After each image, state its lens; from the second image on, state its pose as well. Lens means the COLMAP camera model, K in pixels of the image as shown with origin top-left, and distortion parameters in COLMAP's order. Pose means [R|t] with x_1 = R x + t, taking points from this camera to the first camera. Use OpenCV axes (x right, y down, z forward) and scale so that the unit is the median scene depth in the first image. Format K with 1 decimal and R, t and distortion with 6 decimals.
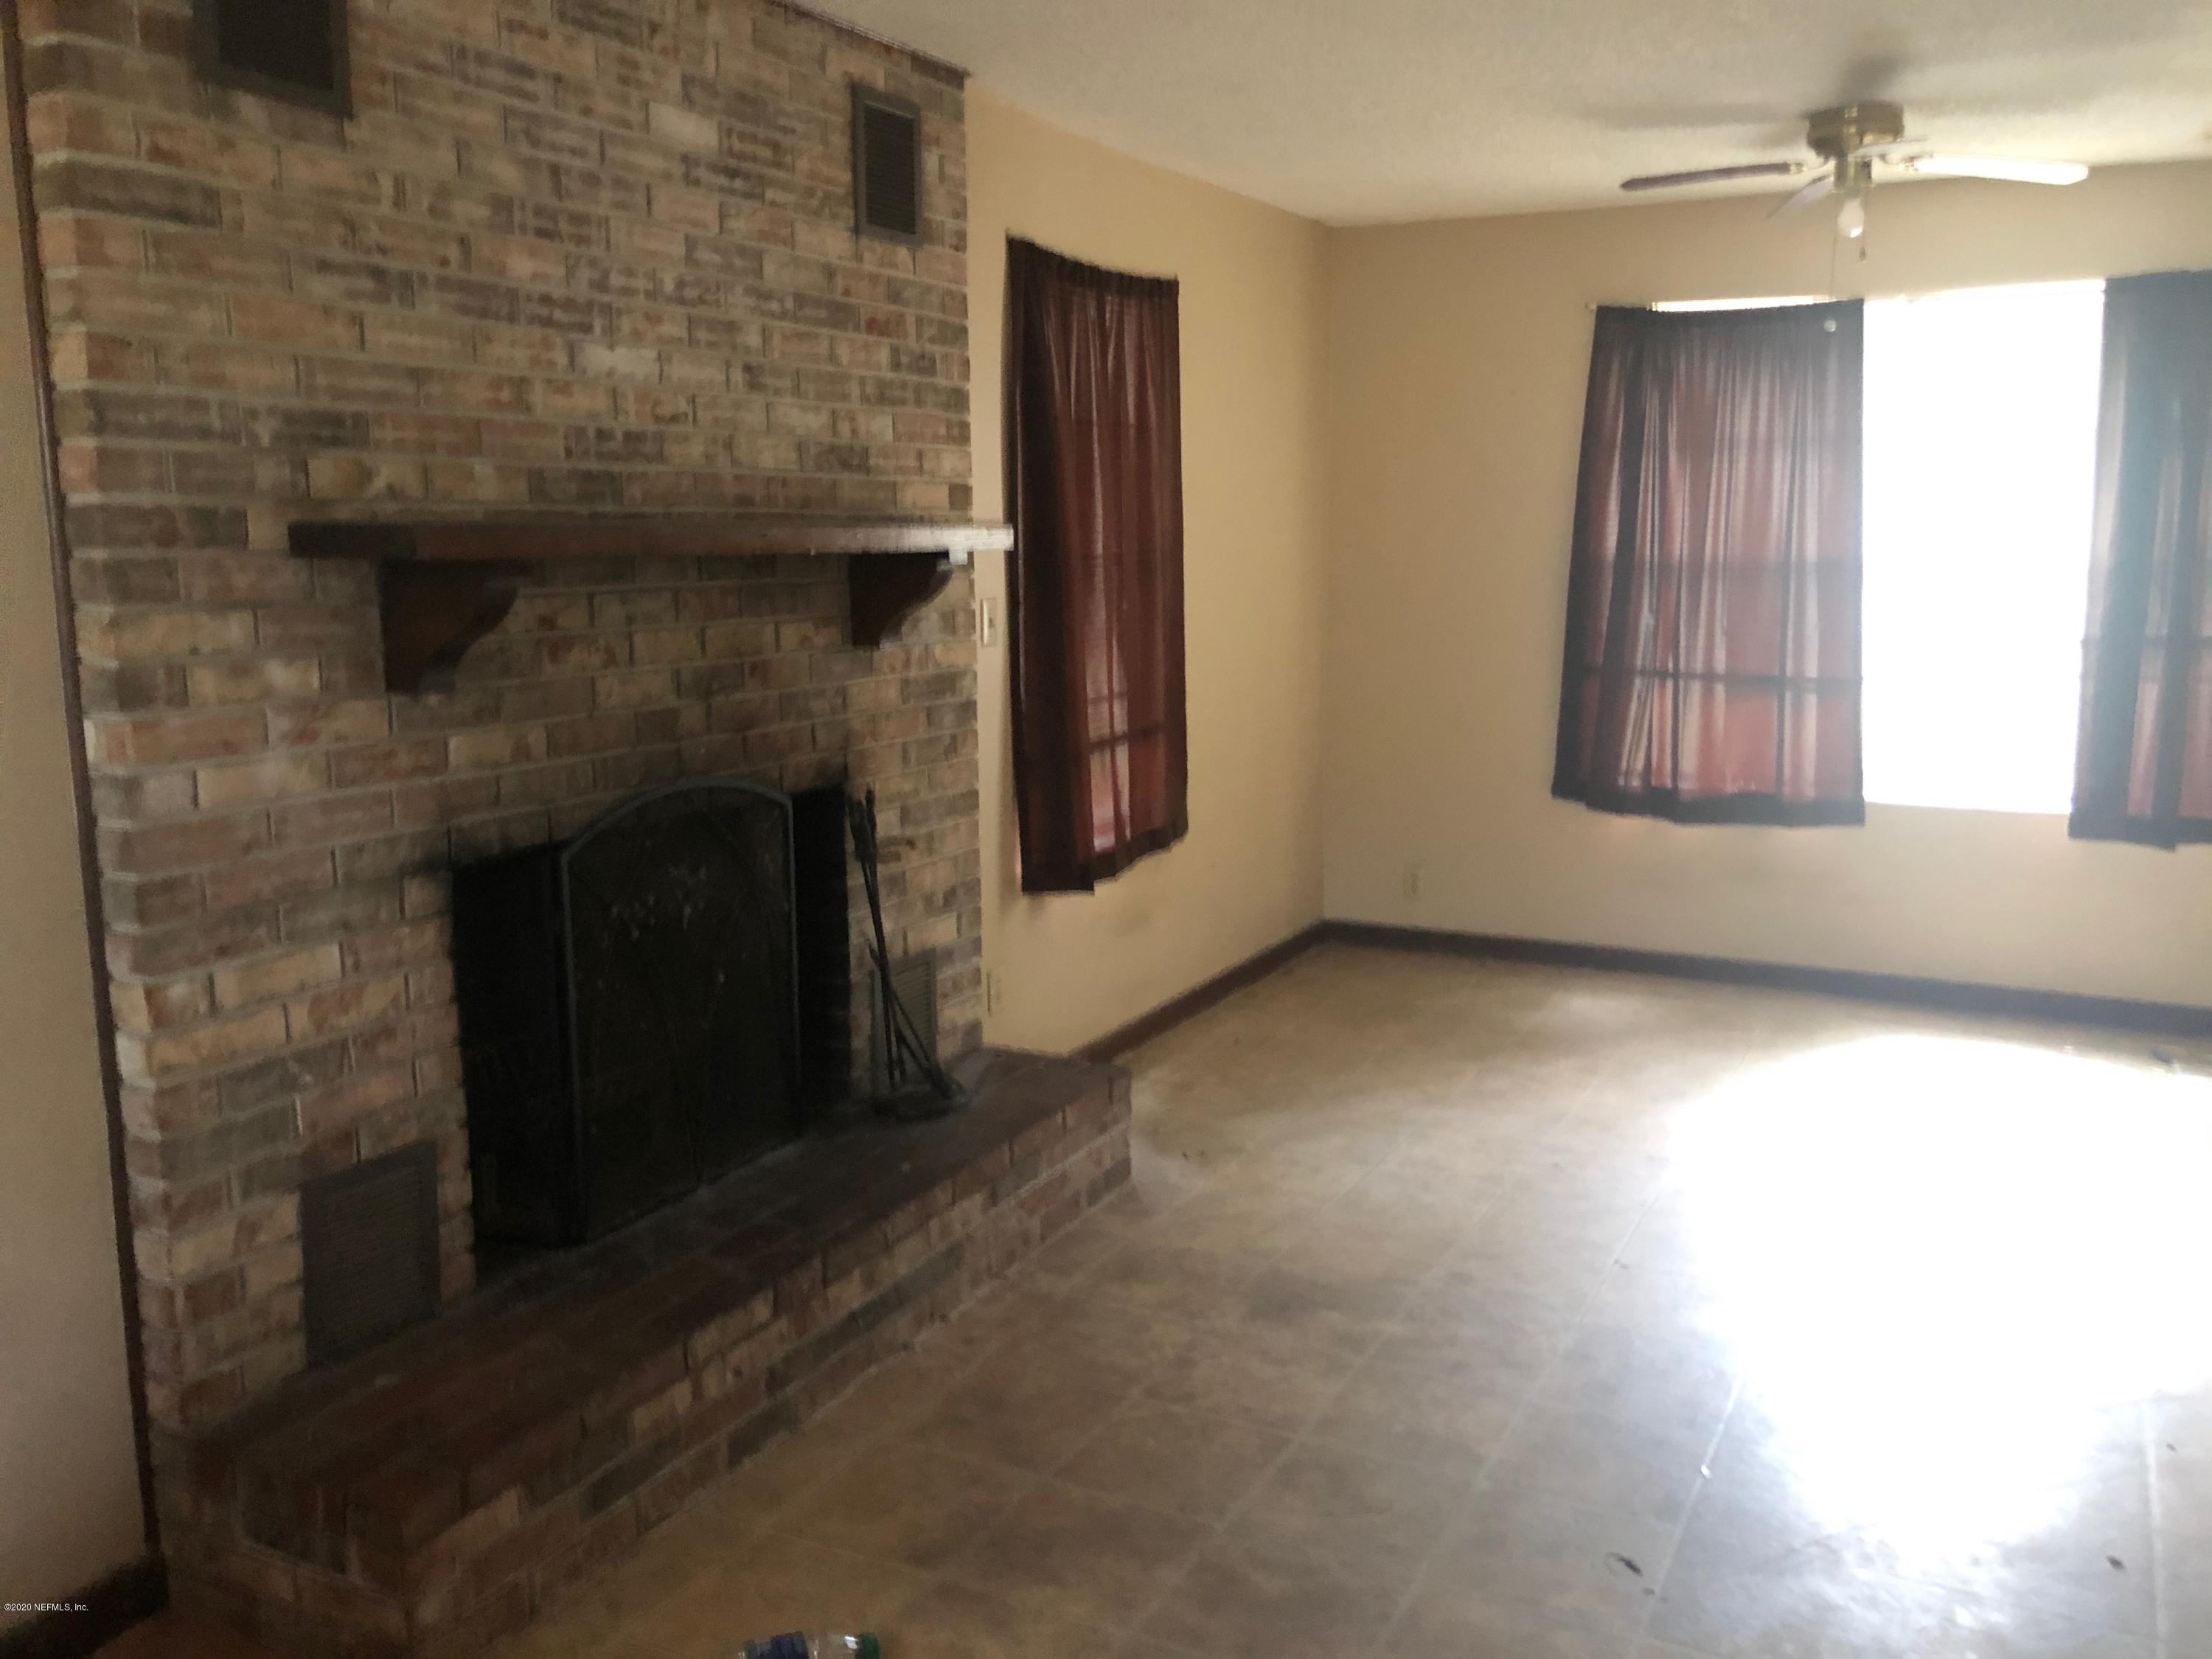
lens RADIAL K [[1783.1, 0, 1111.4], [0, 1783.1, 817.6], [0, 0, 1]] dist [0.037911, -0.030501]
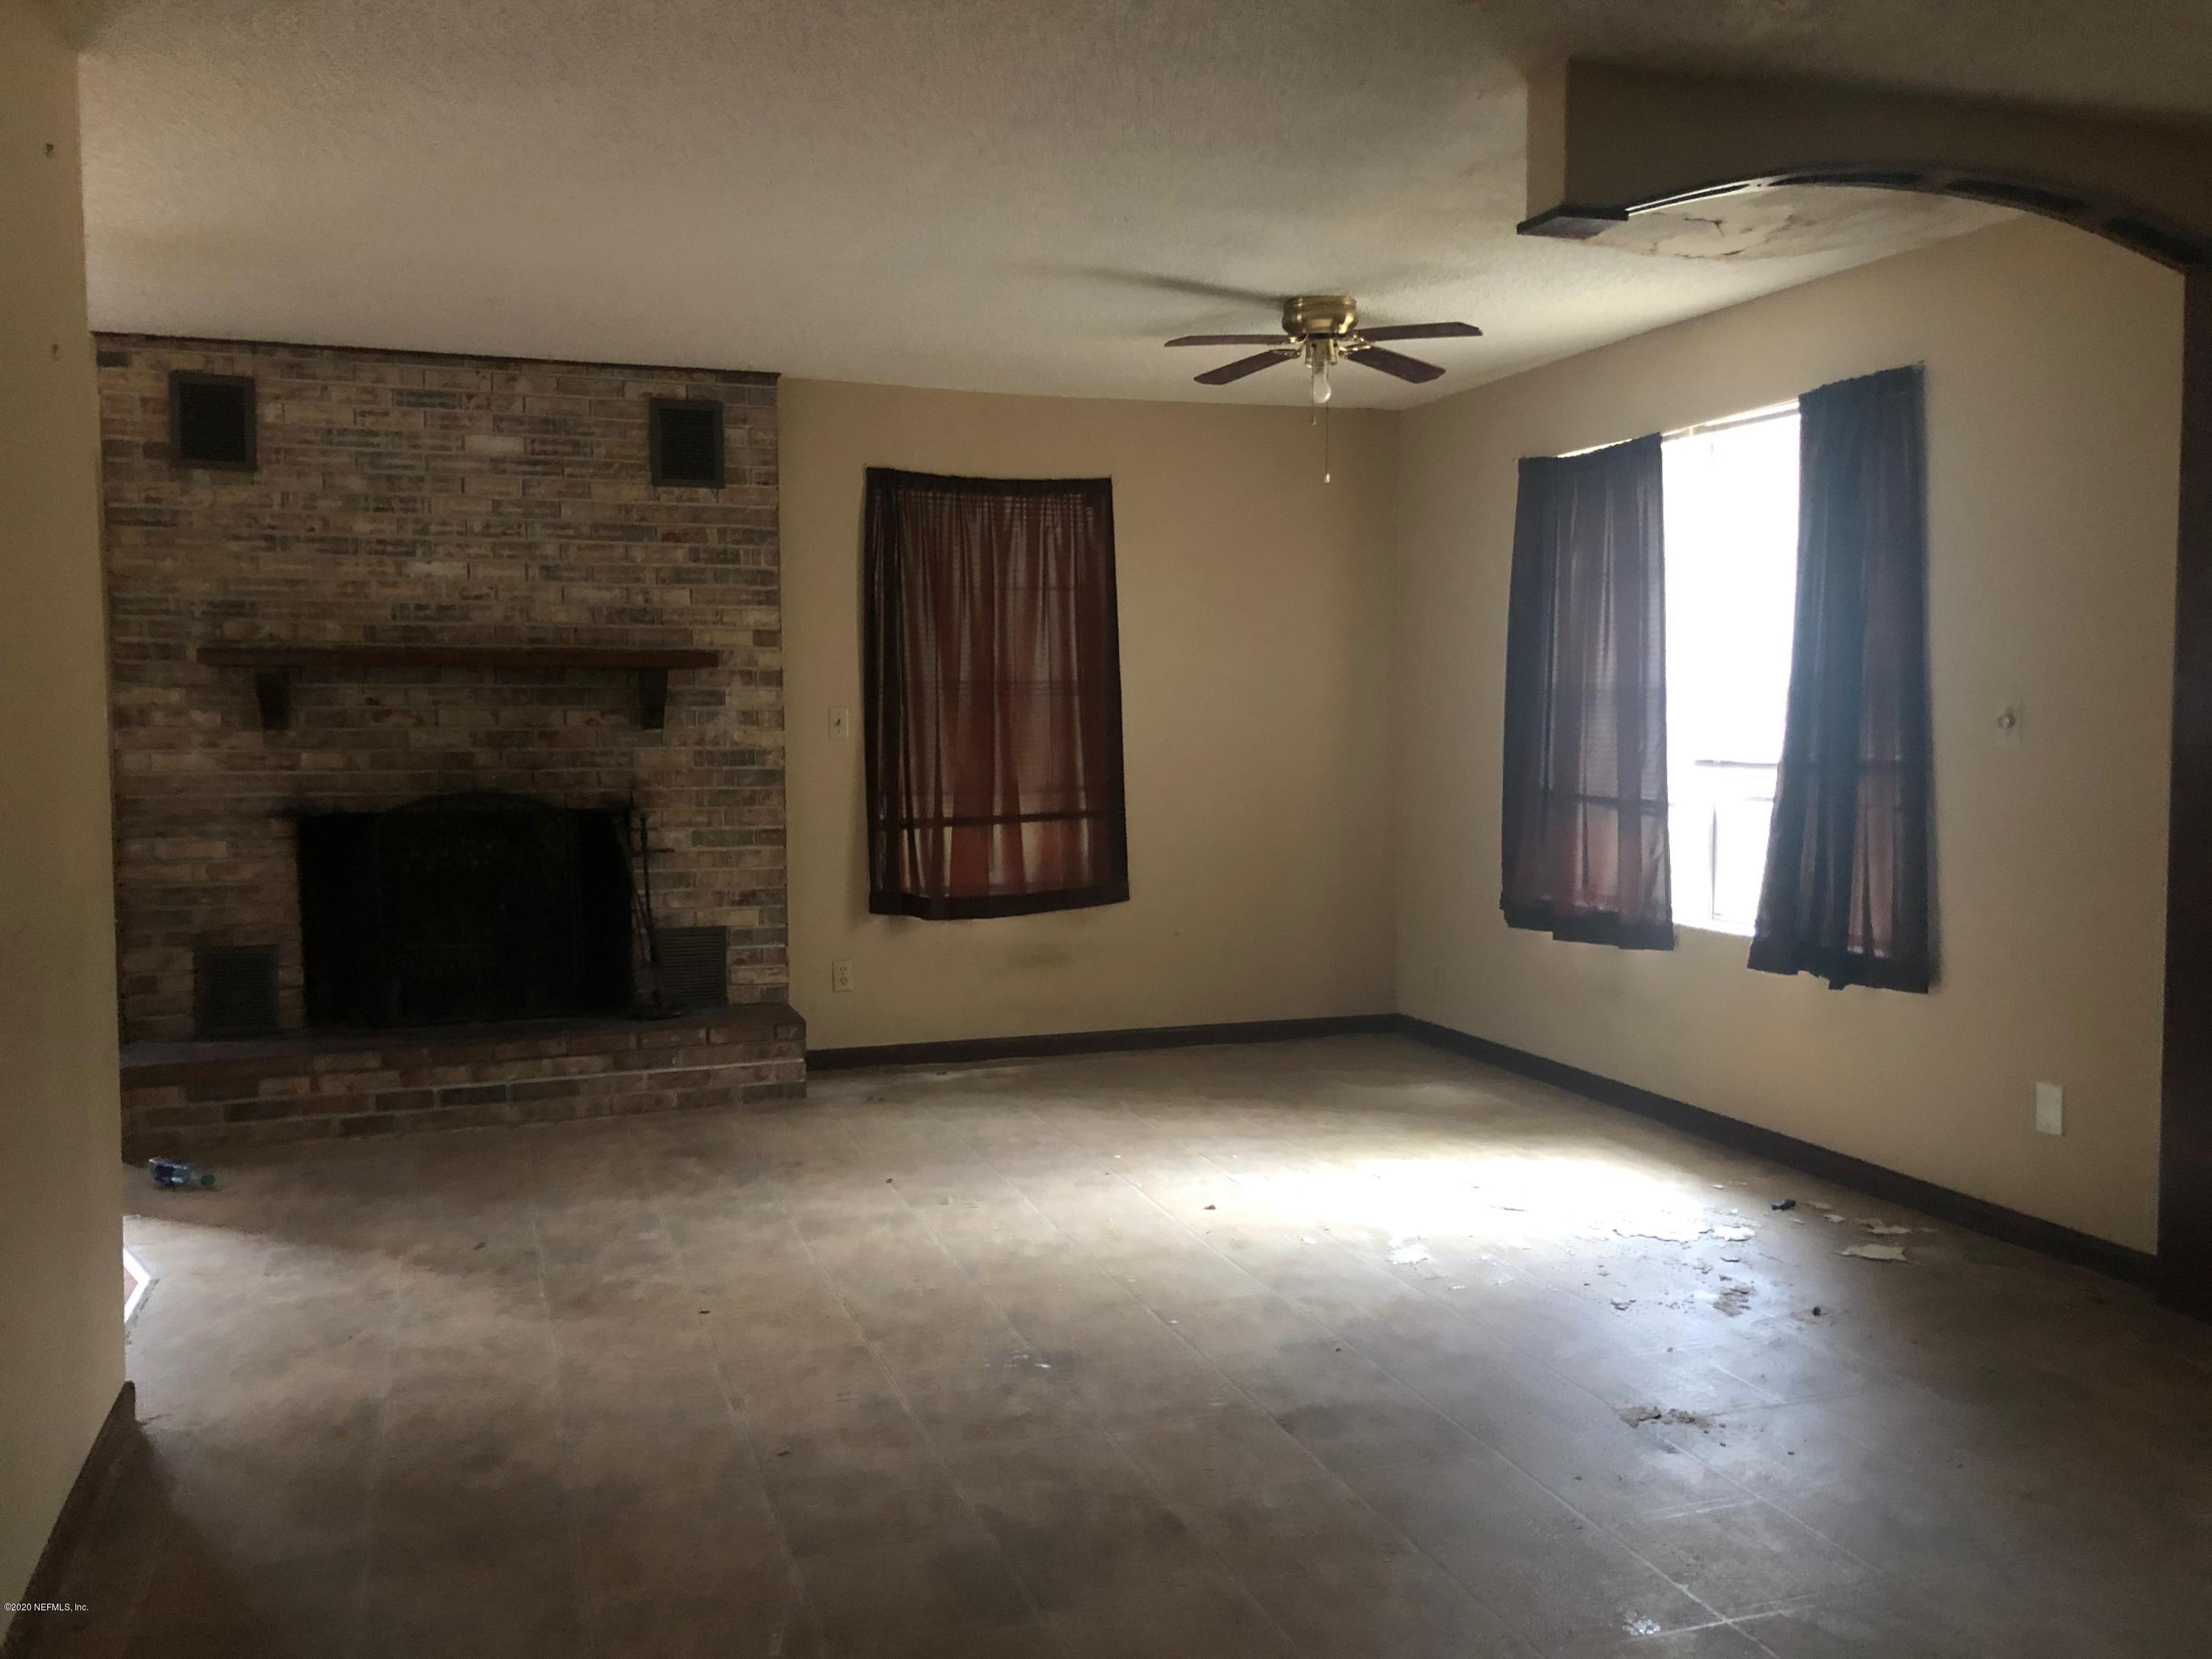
lens RADIAL K [[1783.1, 0, 1094.9], [0, 1783.1, 833.0], [0, 0, 1]] dist [0.037911, -0.030501]
pose [[0.733855, 0.048381, -0.677581, 1.595830], [-0.109871, 0.992781, -0.048109, 0.042556], [0.670362, 0.109752, 0.733873, 0.094012]]
